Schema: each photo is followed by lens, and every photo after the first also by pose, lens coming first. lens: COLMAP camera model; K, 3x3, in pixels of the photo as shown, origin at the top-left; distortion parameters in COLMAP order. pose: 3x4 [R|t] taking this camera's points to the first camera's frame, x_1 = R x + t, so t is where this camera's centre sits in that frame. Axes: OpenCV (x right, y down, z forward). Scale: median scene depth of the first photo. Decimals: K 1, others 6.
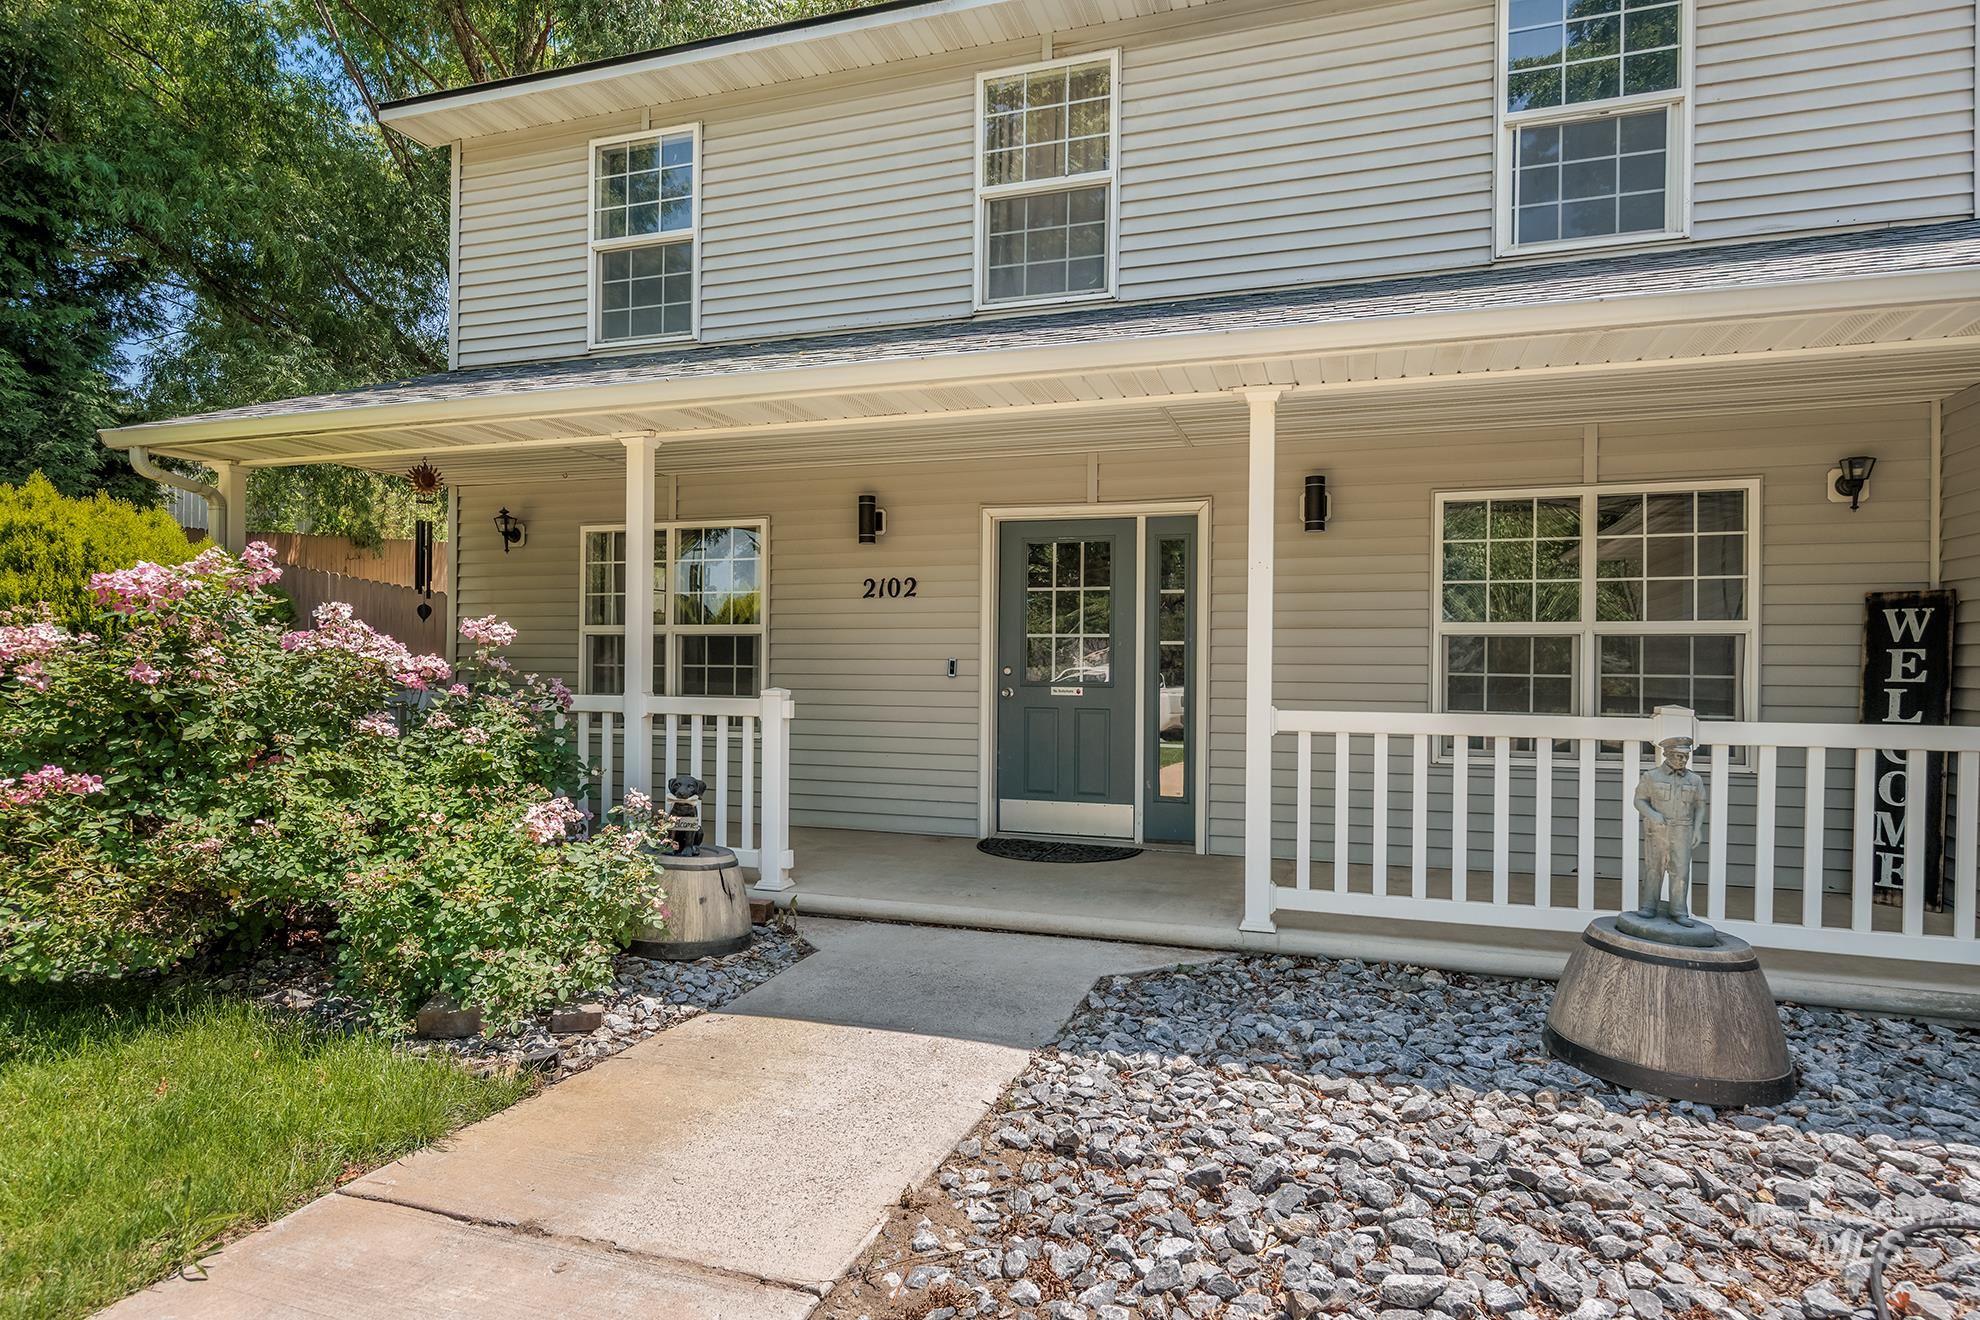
lens RADIAL K [[1023.3, 0, 987.3], [0, 1023.3, 662.9], [0, 0, 1]] dist [0.002346, -0.000613]
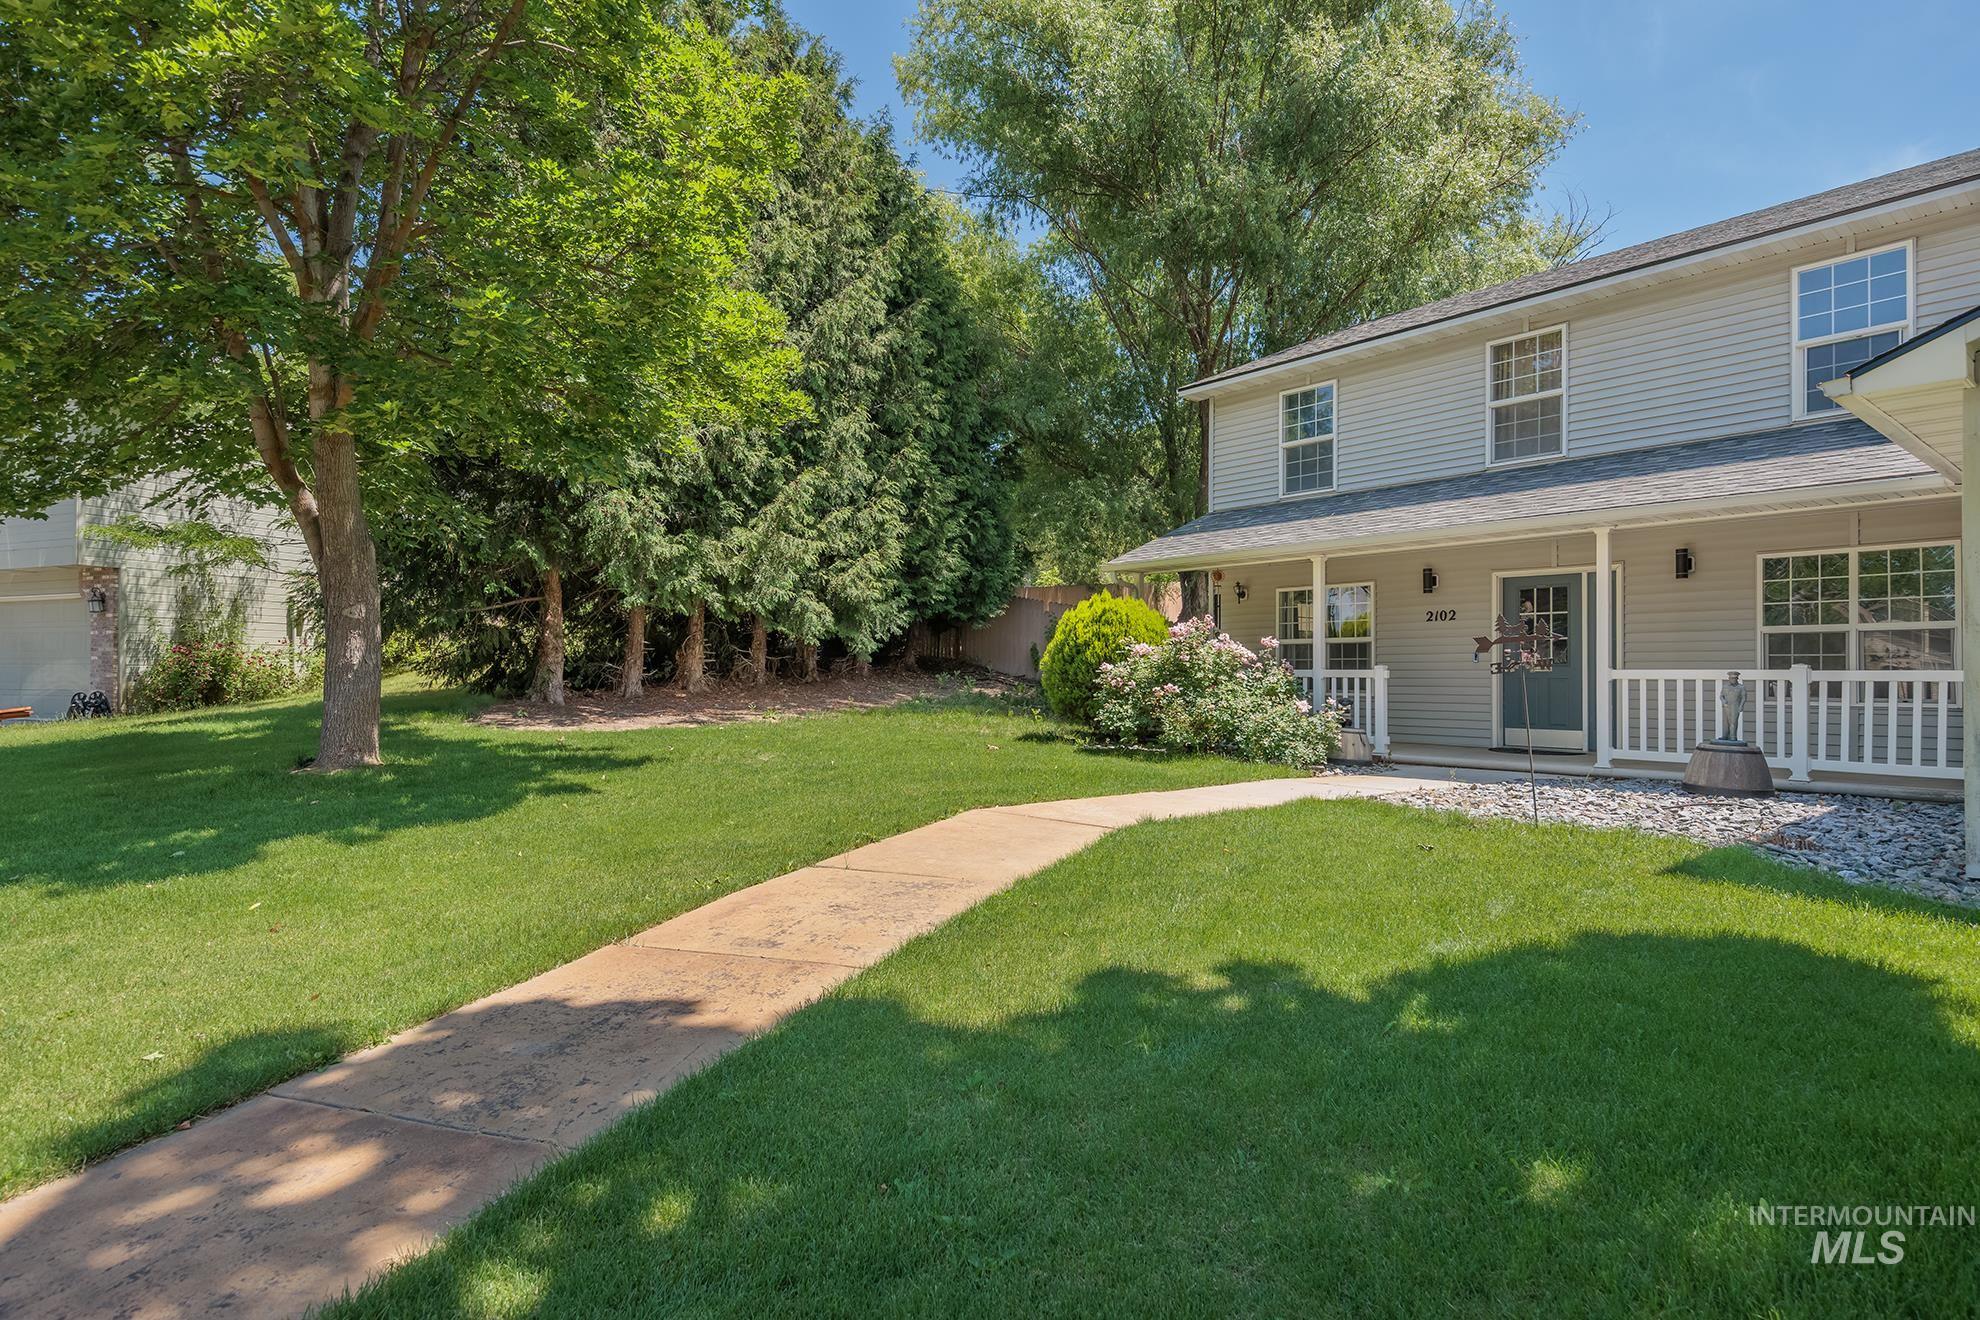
lens RADIAL K [[1104.0, 0, 1026.0], [0, 1104.0, 672.8], [0, 0, 1]] dist [0.001407, 0.000312]
pose [[0.875246, -0.009229, -0.483590, 0.249436], [0.007783, 0.999957, -0.004998, 0.041590], [0.483615, 0.000611, 0.875281, -1.318677]]
